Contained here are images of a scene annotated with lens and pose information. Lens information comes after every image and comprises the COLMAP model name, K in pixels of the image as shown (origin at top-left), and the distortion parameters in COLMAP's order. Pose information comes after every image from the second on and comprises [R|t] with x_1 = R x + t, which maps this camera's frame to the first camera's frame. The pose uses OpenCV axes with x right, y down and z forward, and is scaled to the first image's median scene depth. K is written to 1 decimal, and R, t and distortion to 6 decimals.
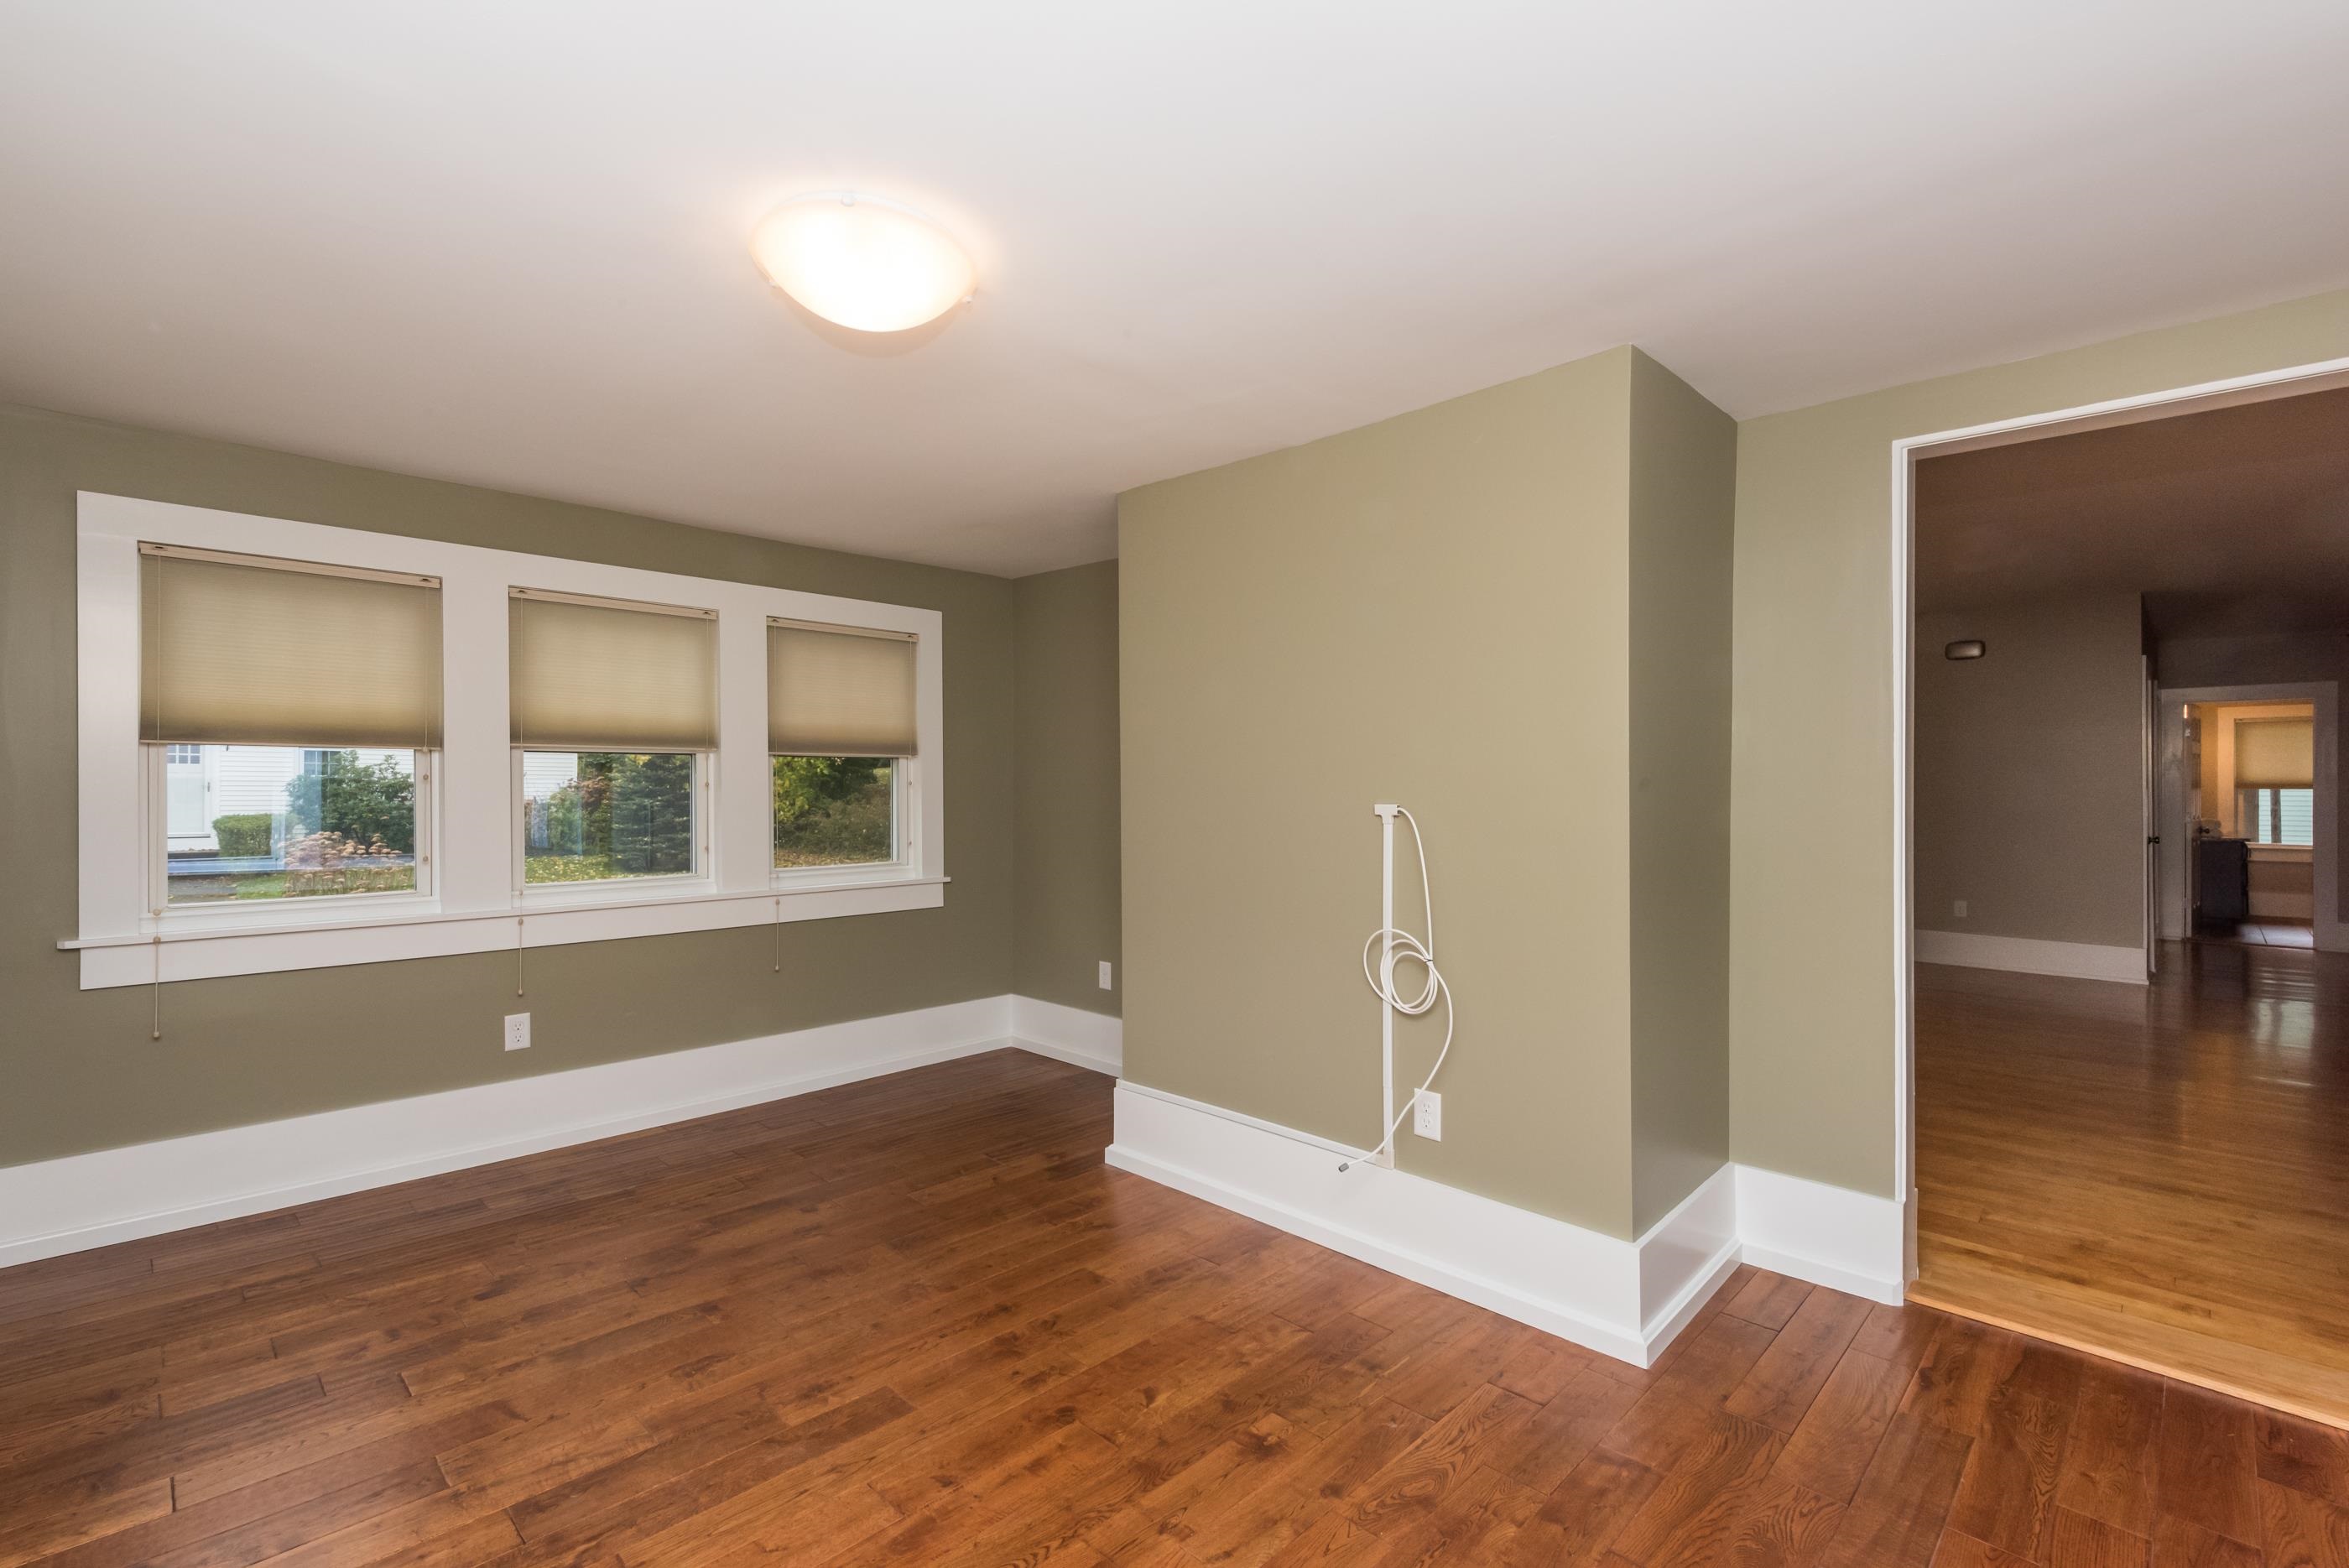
lens RADIAL K [[1039.0, 0, 1171.0], [0, 1039.0, 777.5], [0, 0, 1]] dist [0.005444, -0.001949]
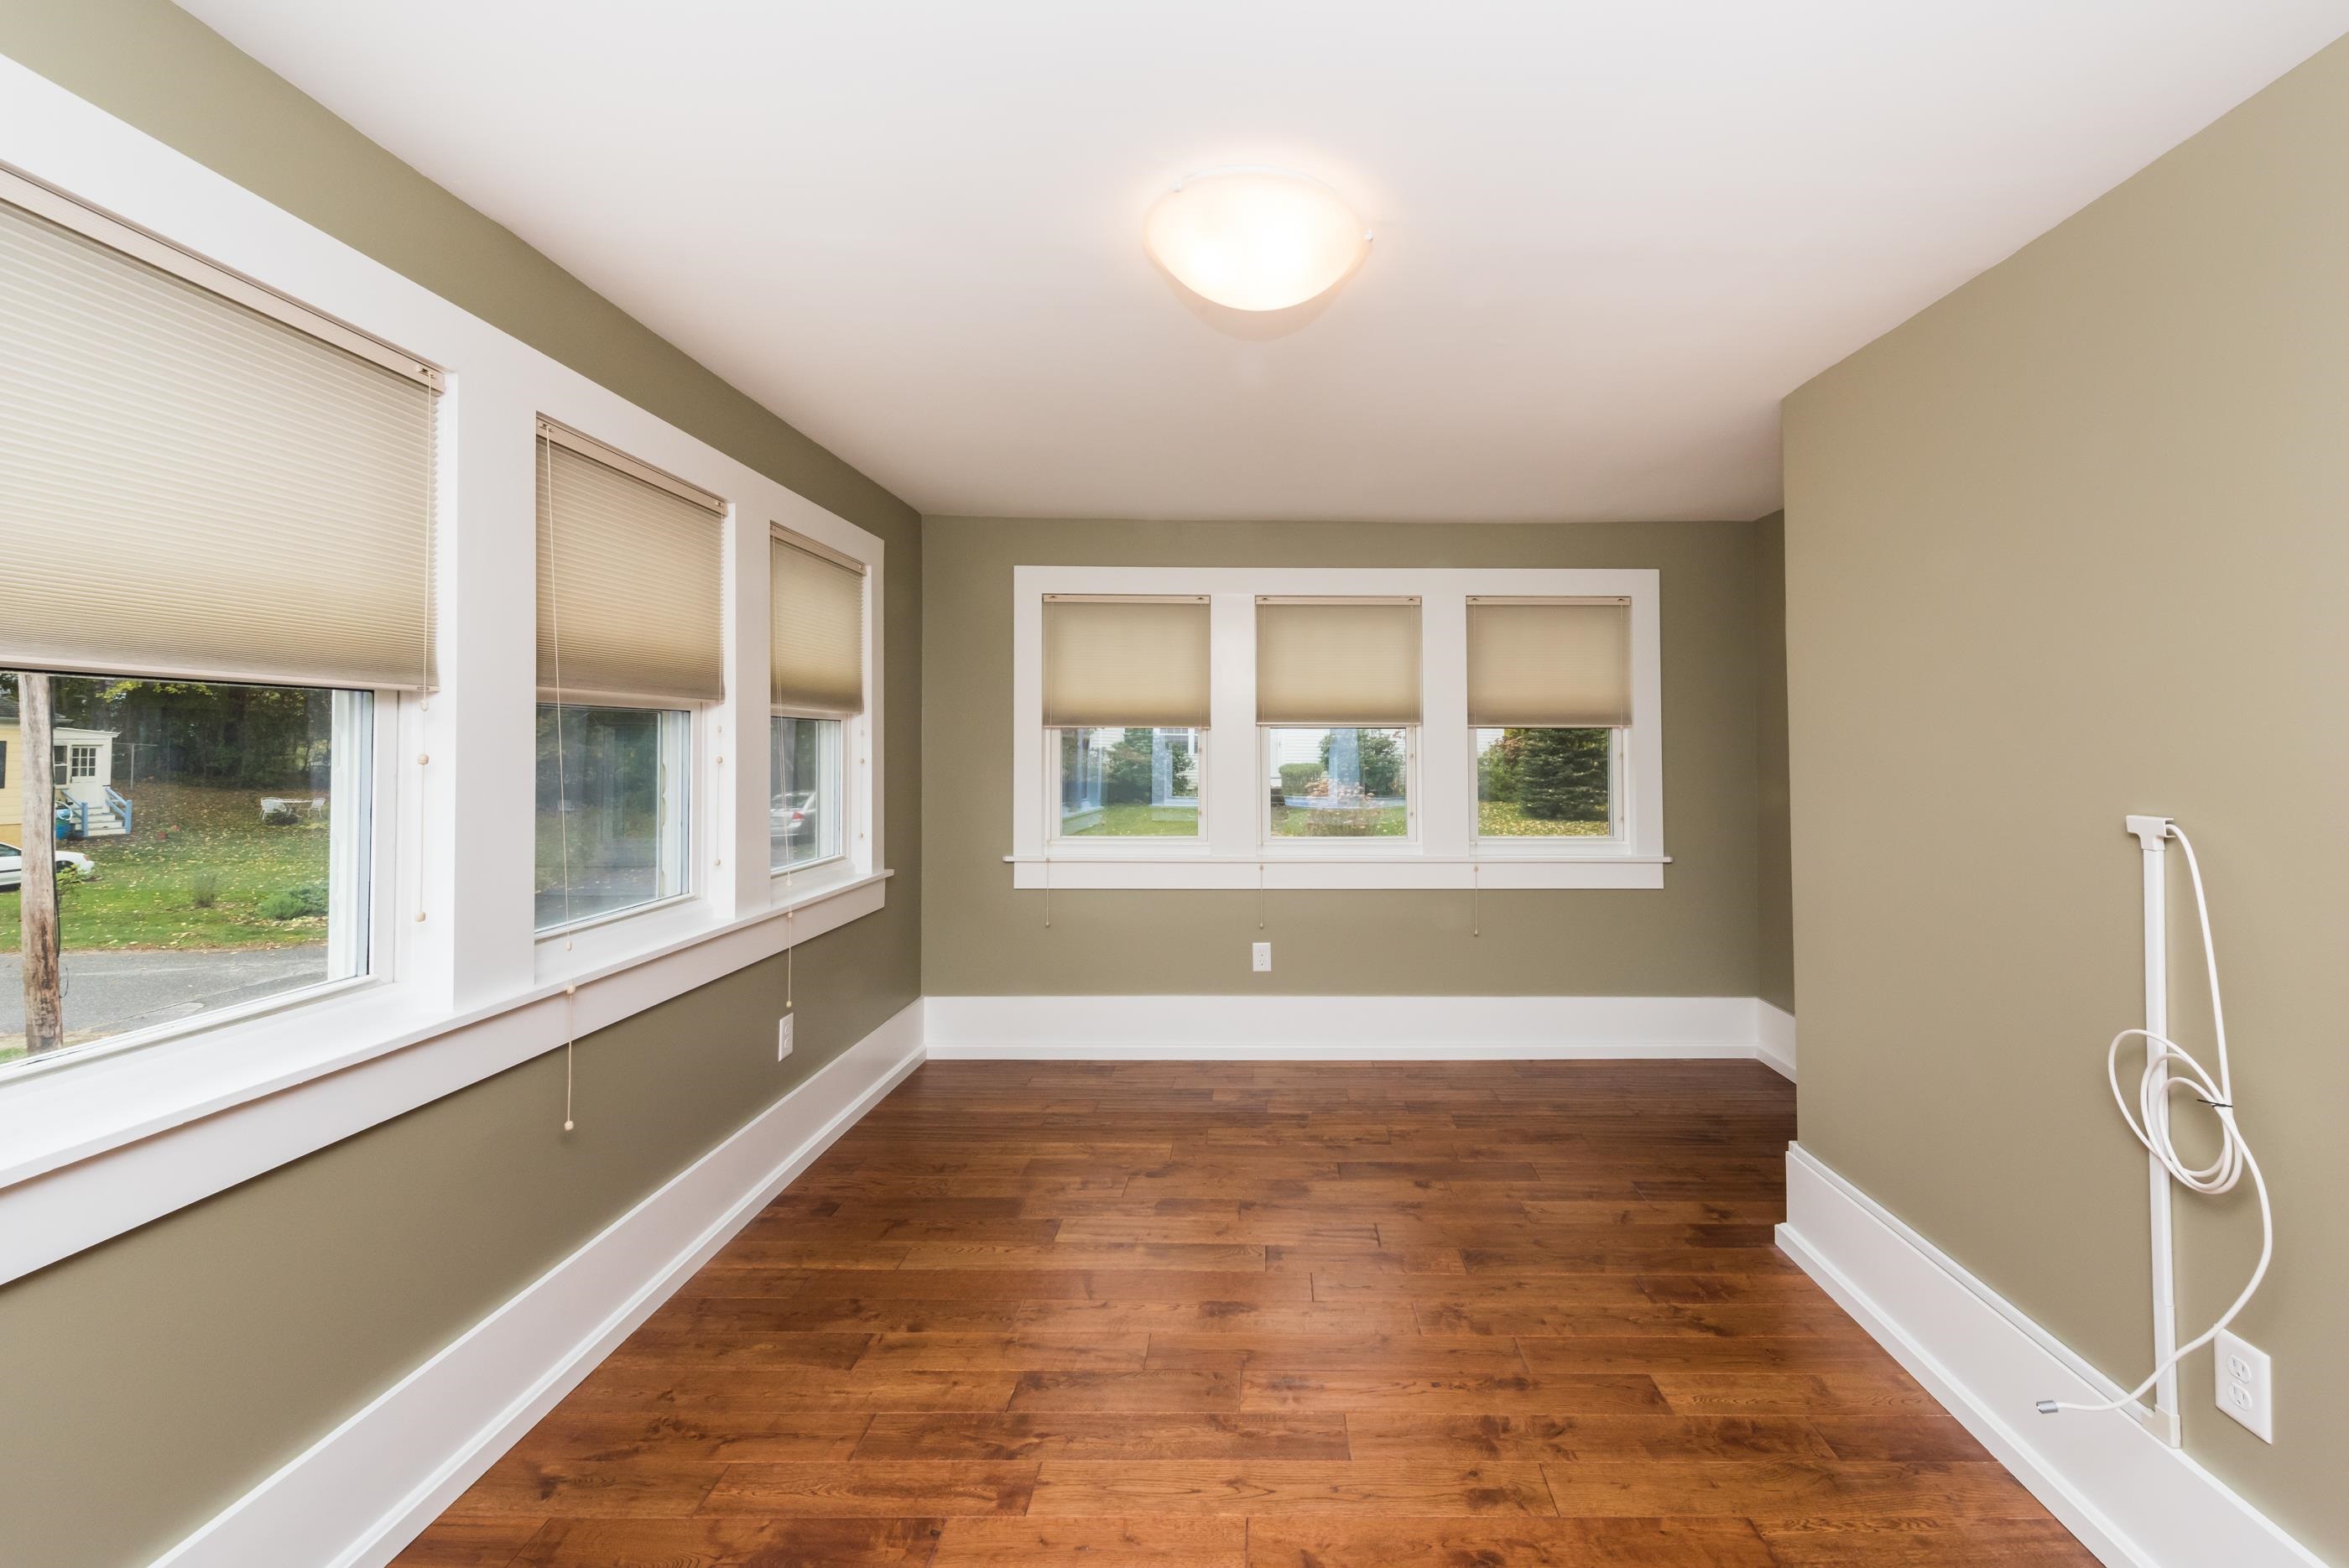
lens RADIAL K [[962.0, 0, 1284.8], [0, 962.0, 723.7], [0, 0, 1]] dist [0.015492, -0.004525]
pose [[0.715438, -0.011094, -0.698588, 0.228225], [0.003202, 0.999915, -0.012601, -0.020322], [0.698668, 0.006778, 0.715413, 0.250127]]
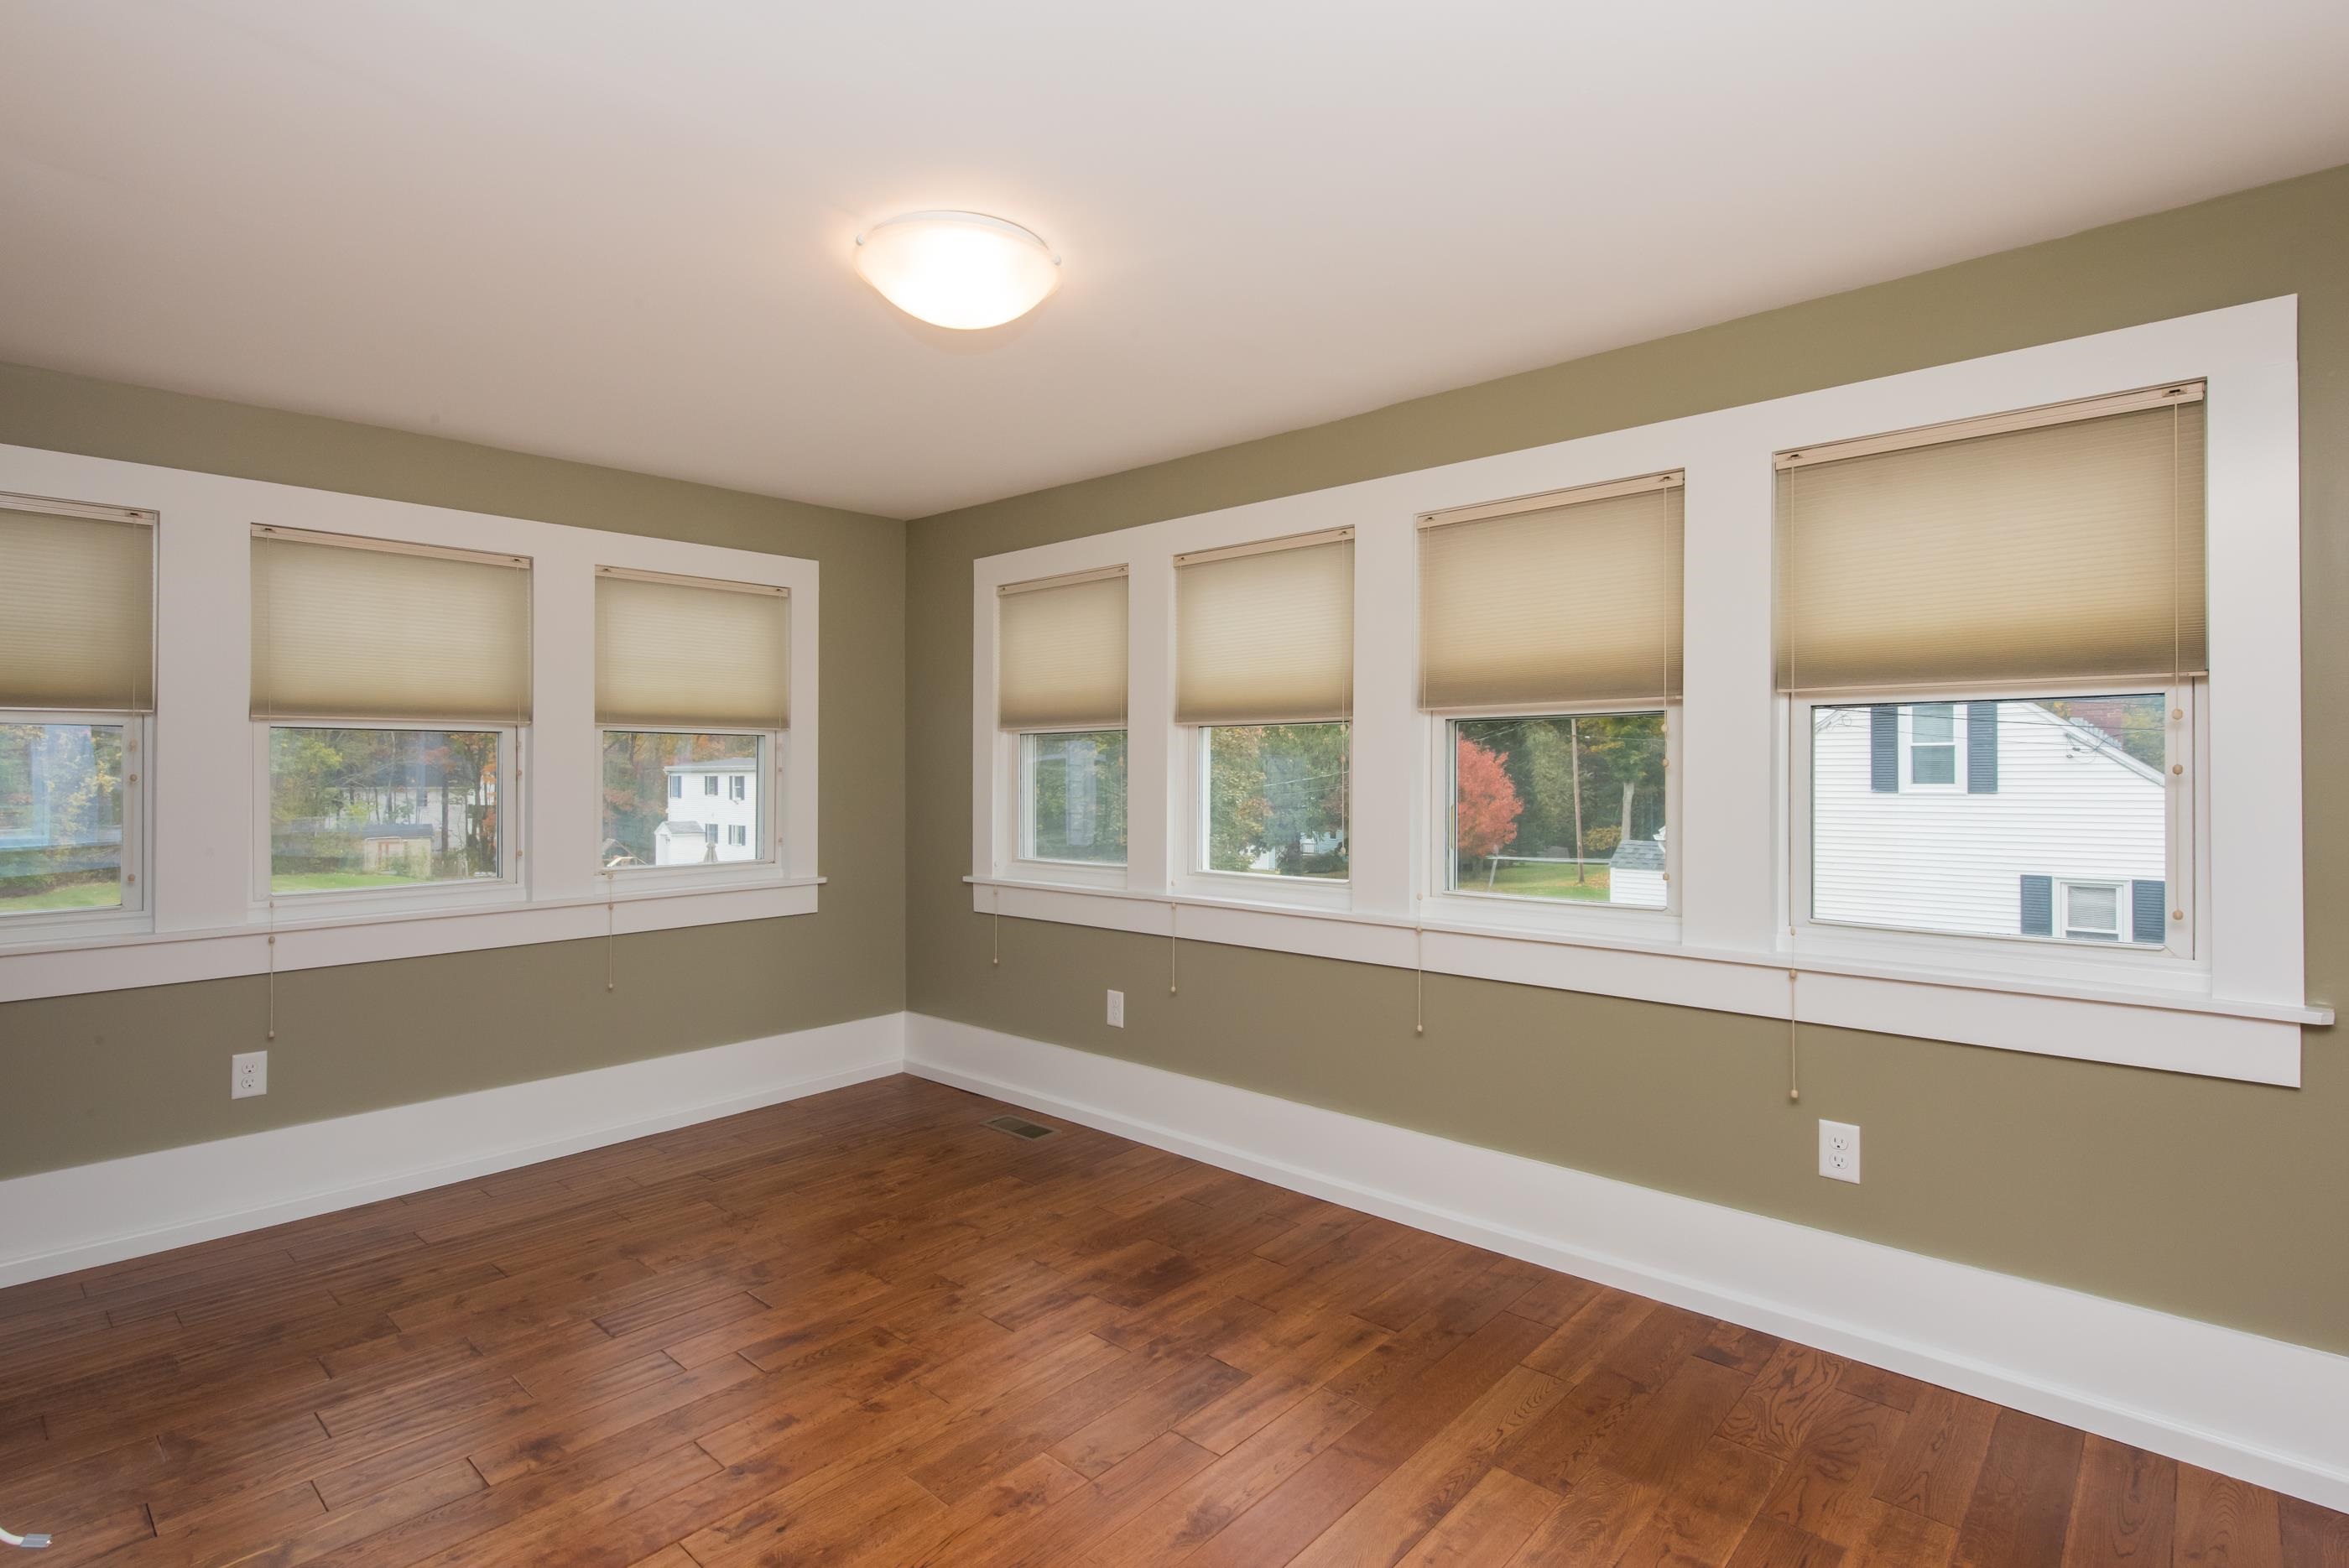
lens RADIAL K [[1149.8, 0, 1164.3], [0, 1149.8, 775.1], [0, 0, 1]] dist [0.009337, -0.001211]
pose [[-0.999546, -0.009048, -0.028749, -0.305292], [-0.008631, 0.999856, -0.014601, 0.026115], [0.028876, -0.014346, -0.999480, 1.422587]]
